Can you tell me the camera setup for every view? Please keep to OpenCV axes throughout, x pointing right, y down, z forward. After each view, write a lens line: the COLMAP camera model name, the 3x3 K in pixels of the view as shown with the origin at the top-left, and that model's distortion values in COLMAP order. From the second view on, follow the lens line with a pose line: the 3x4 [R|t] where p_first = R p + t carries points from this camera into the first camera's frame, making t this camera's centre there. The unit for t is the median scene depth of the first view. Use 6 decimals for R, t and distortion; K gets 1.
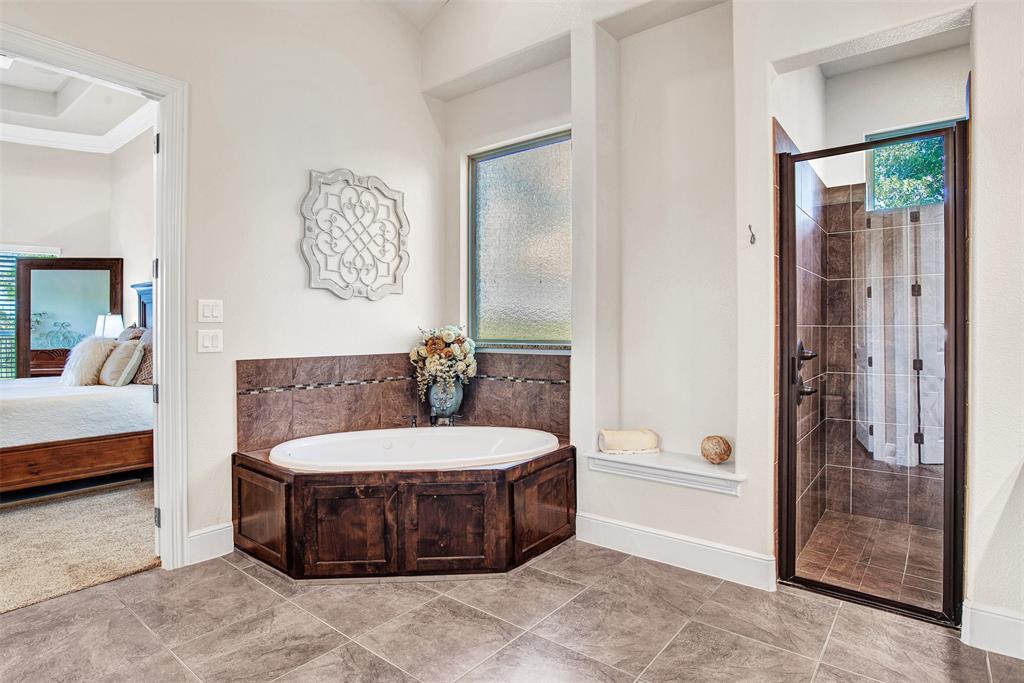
lens RADIAL K [[536.7, 0, 517.1], [0, 536.7, 338.5], [0, 0, 1]] dist [-0.037197, 0.006040]
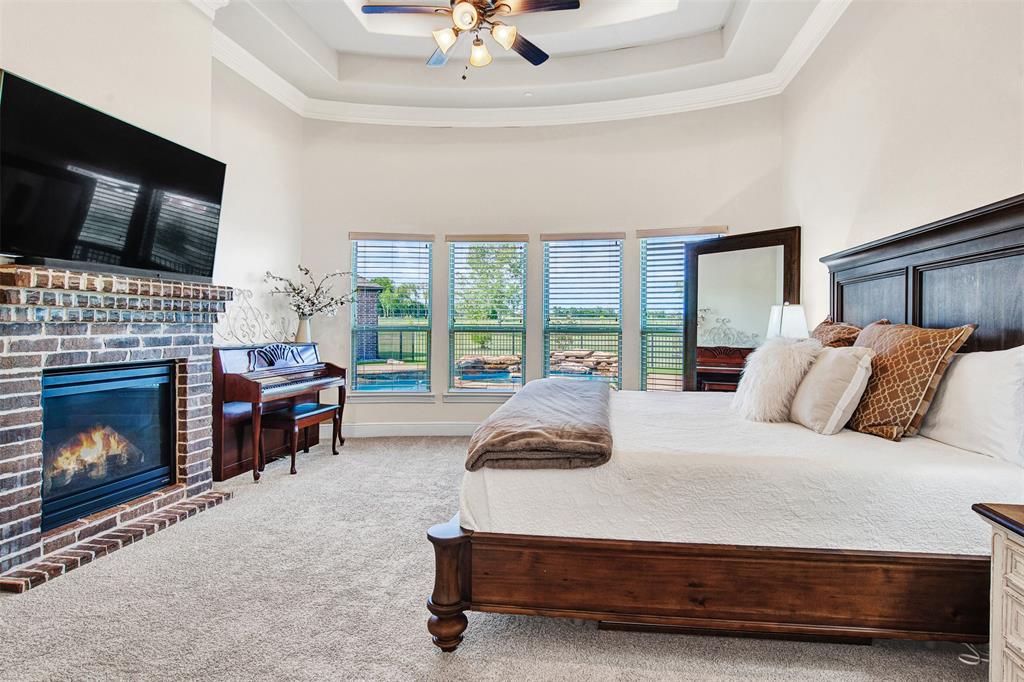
lens RADIAL K [[536.7, 0, 547.6], [0, 536.7, 324.8], [0, 0, 1]] dist [-0.037197, 0.006040]
pose [[0.521160, -0.000764, -0.853459, -0.338767], [-0.015644, 0.999823, -0.010448, -0.006527], [0.853316, 0.018796, 0.521056, 0.362307]]
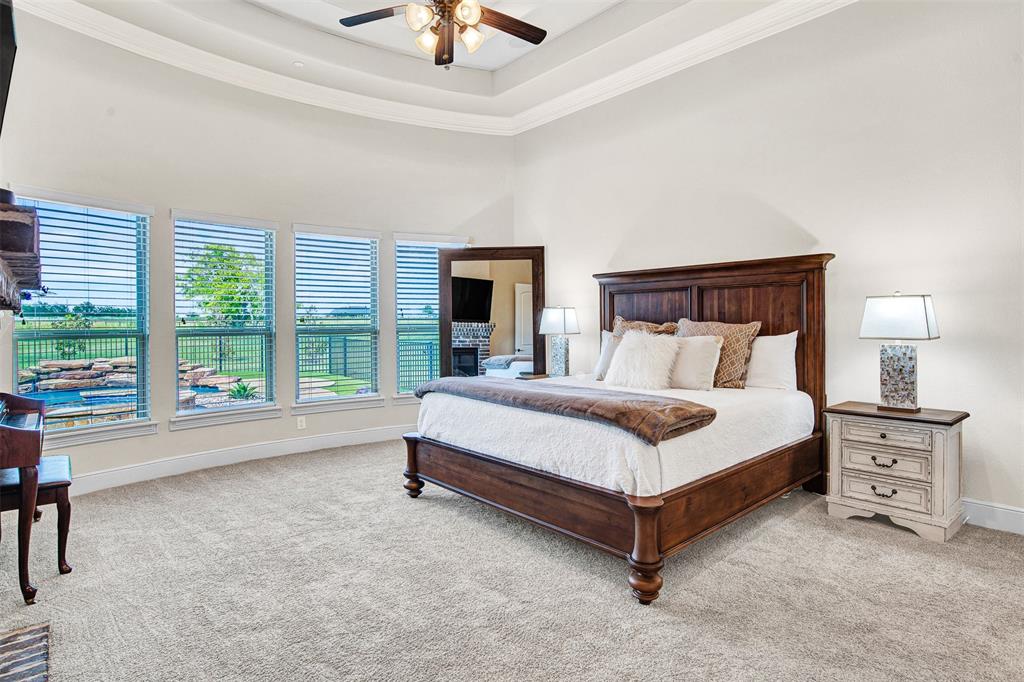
lens RADIAL K [[536.7, 0, 513.3], [0, 536.7, 322.8], [0, 0, 1]] dist [-0.037197, 0.006040]
pose [[0.984800, -0.010641, -0.173365, -0.695184], [0.008233, 0.999860, -0.014601, -0.006061], [0.173496, 0.012951, 0.984749, 0.071435]]
